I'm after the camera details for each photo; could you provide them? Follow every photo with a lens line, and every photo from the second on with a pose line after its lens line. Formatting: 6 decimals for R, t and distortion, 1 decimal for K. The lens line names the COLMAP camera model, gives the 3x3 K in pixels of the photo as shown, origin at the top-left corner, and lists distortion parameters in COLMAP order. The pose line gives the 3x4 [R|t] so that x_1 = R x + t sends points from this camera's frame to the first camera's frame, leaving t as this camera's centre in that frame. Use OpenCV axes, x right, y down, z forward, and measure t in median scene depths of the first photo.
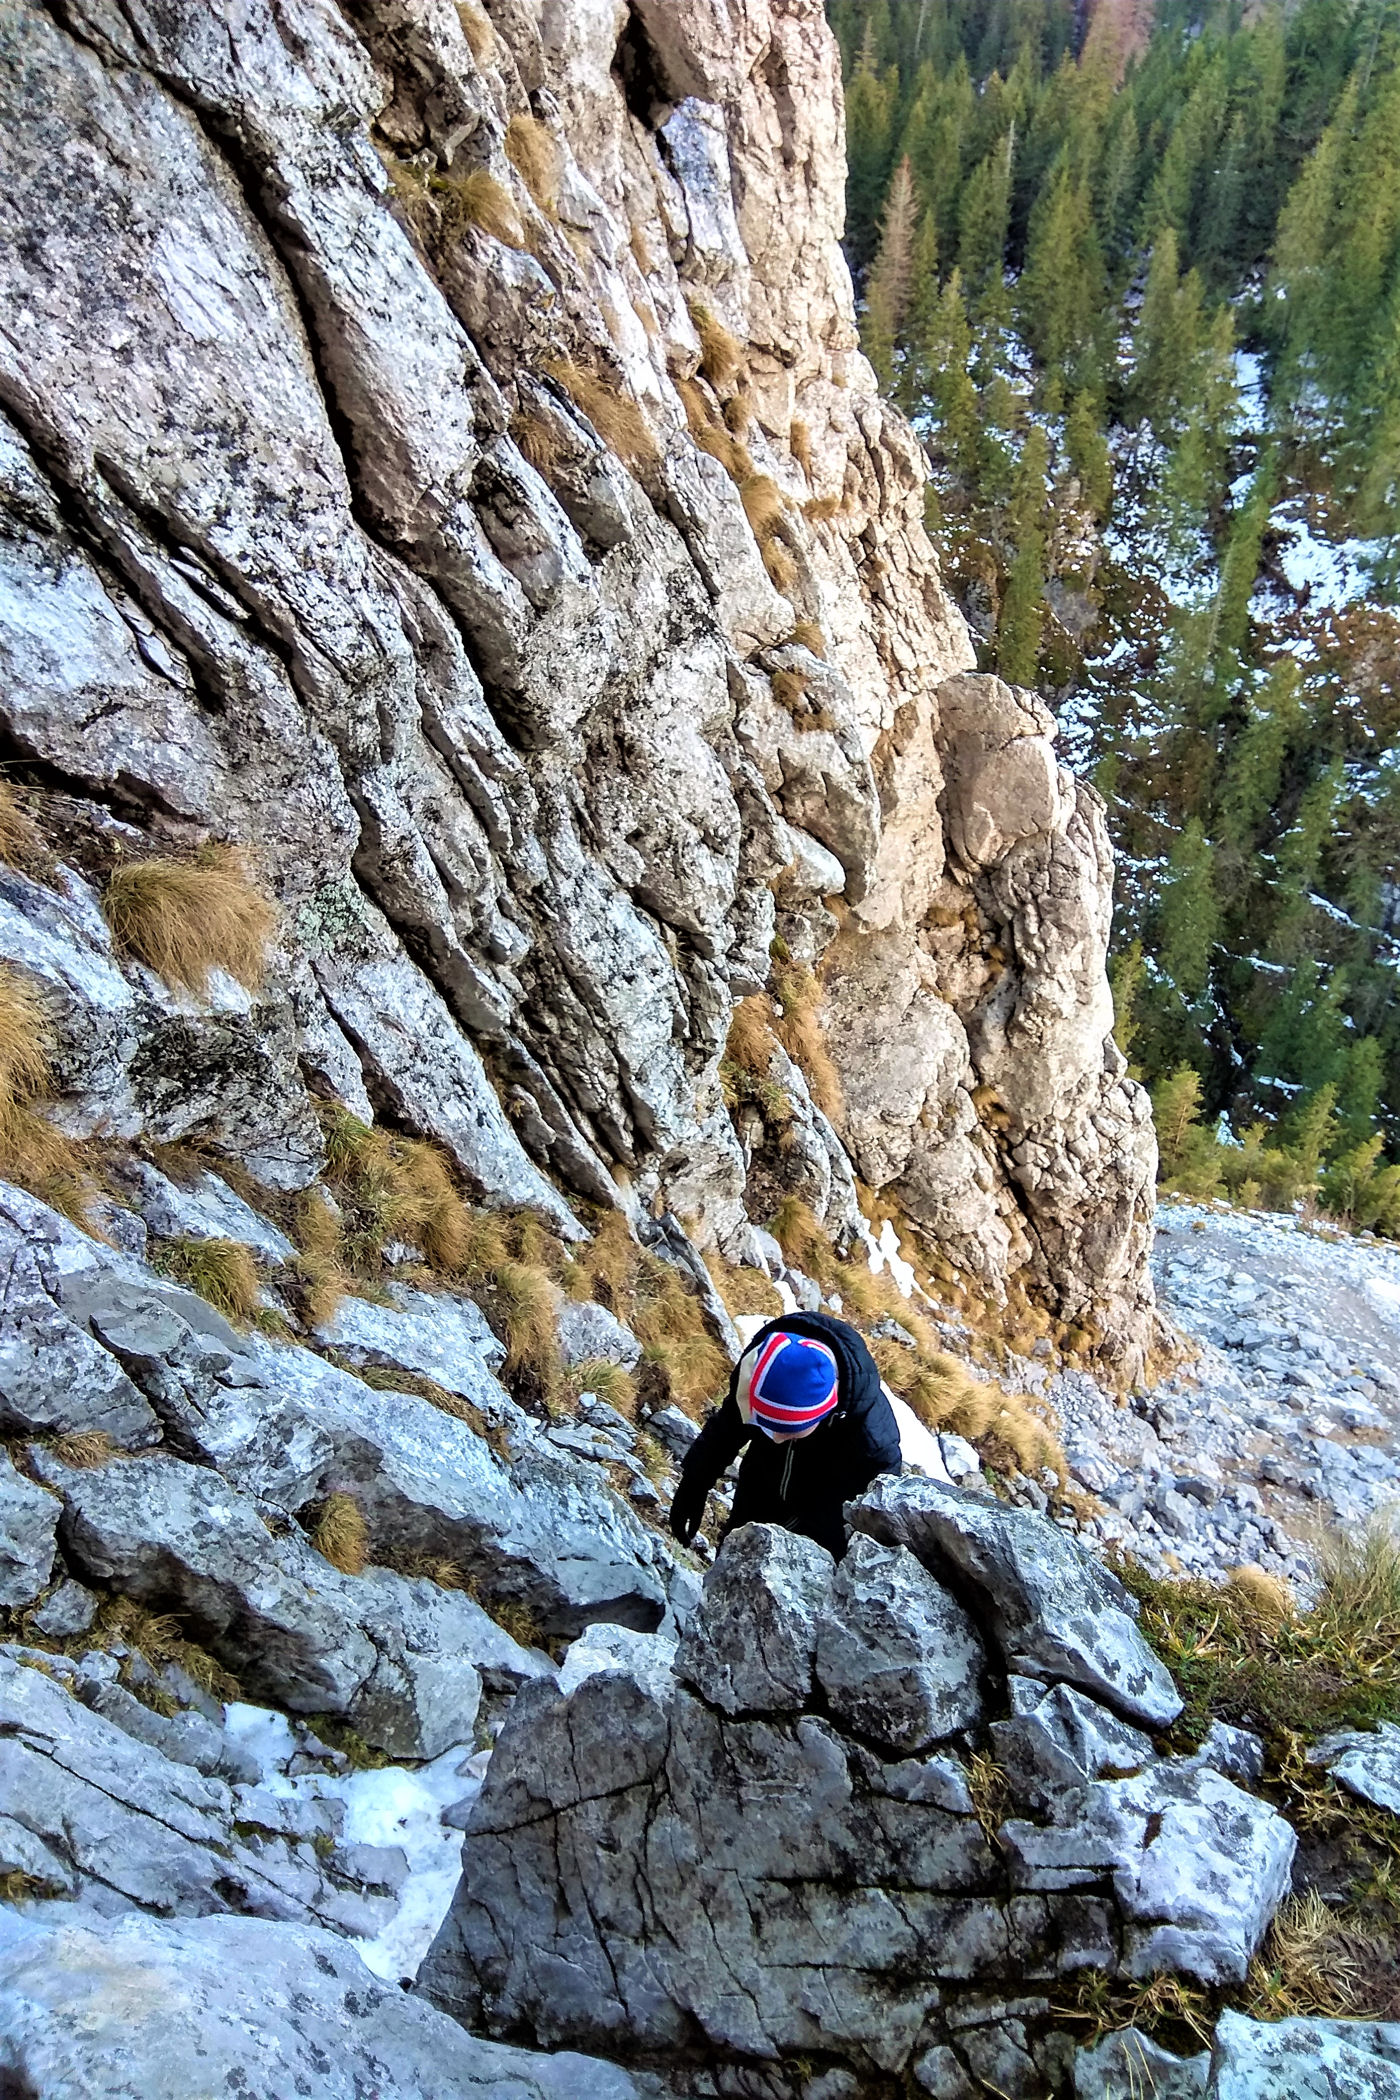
lens RADIAL K [[1605.4, 0, 756.6], [0, 1605.4, 1046.2], [0, 0, 1]] dist [0.093429, -0.172079]
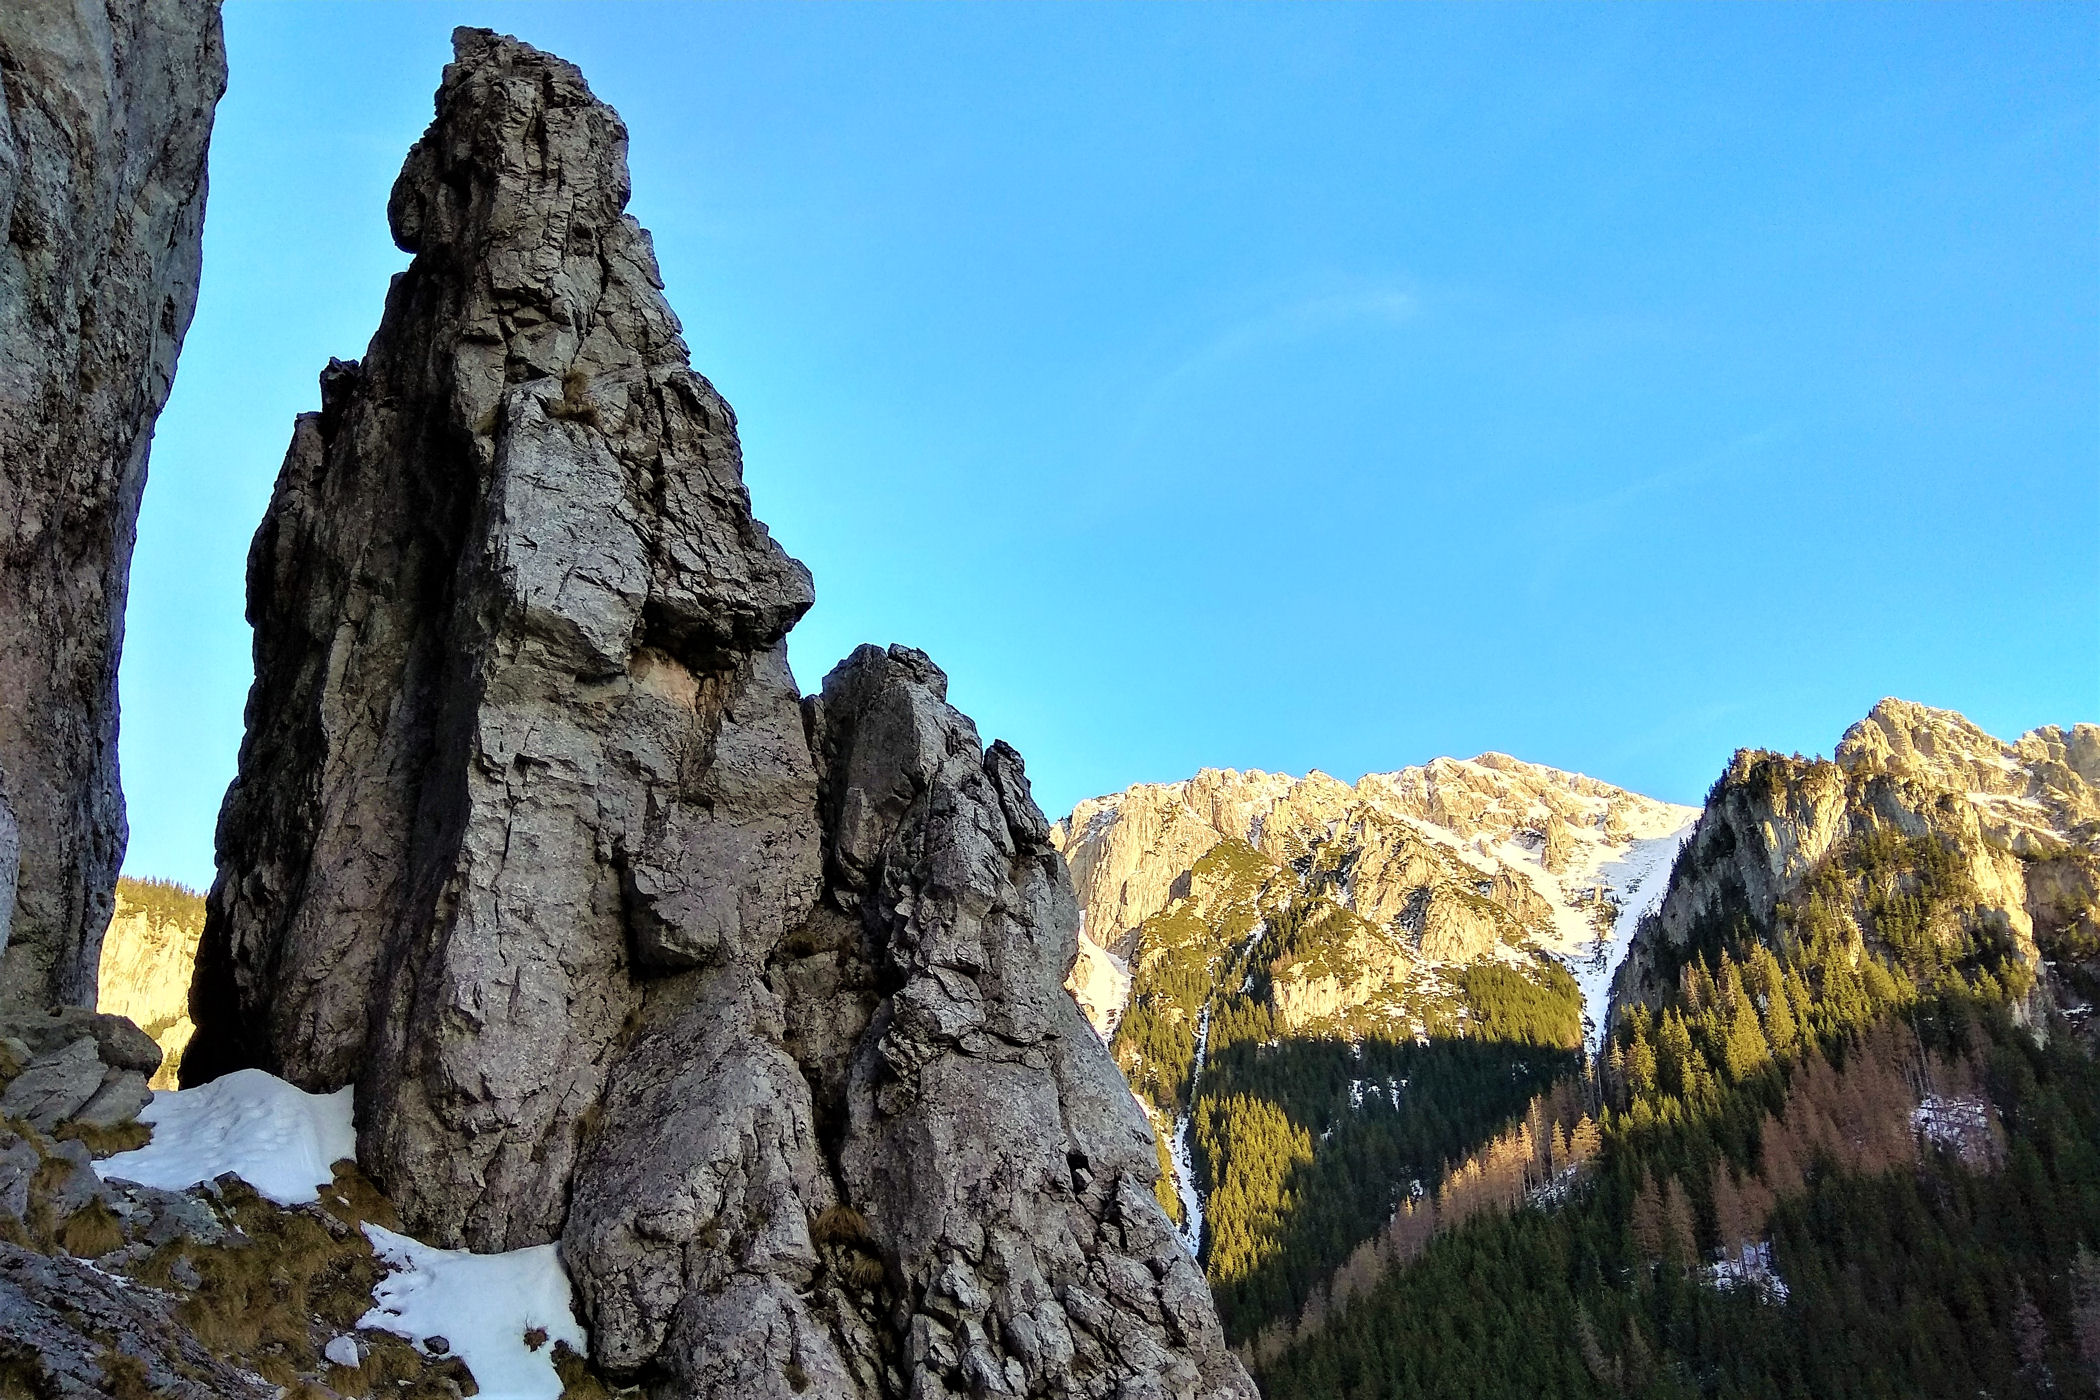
lens RADIAL K [[1612.7, 0, 1050.0], [0, 1612.7, 744.8], [0, 0, 1]] dist [0.125131, -0.211274]
pose [[0.886661, -0.263411, -0.380063, 0.053959], [-0.198600, 0.525320, -0.827404, 0.046192], [0.417602, 0.809107, 0.413467, 0.077475]]
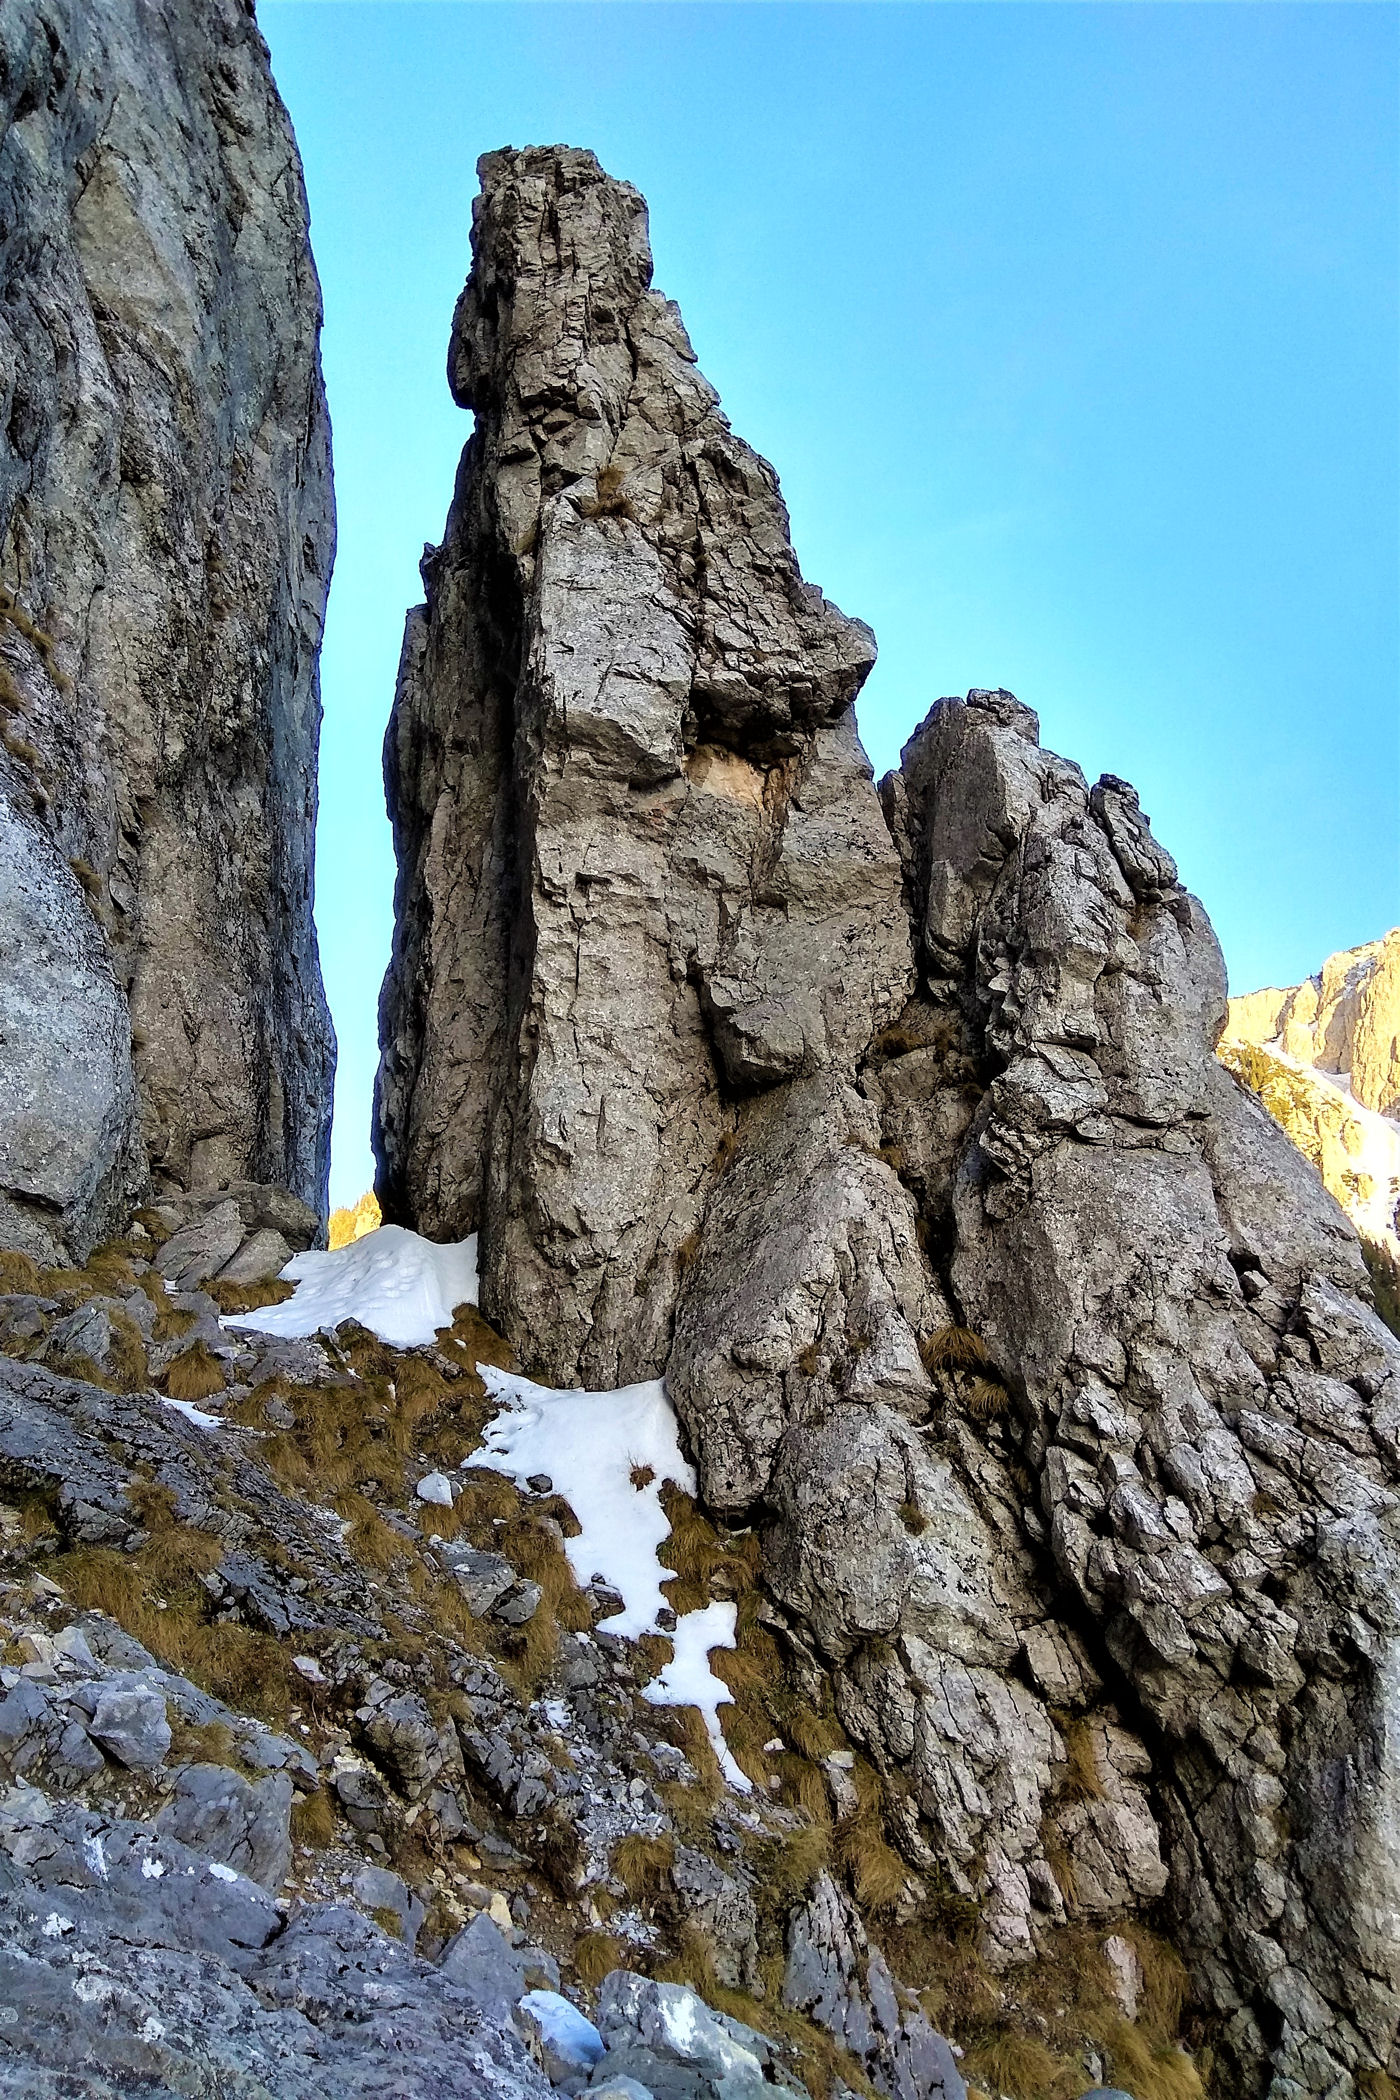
lens RADIAL K [[1612.7, 0, 686.1], [0, 1612.7, 1047.0], [0, 0, 1]] dist [0.125131, -0.211274]
pose [[0.660315, -0.320904, -0.678974, 0.051455], [-0.403509, 0.610909, -0.681154, 0.039074], [0.633376, 0.723748, 0.273905, 0.088172]]
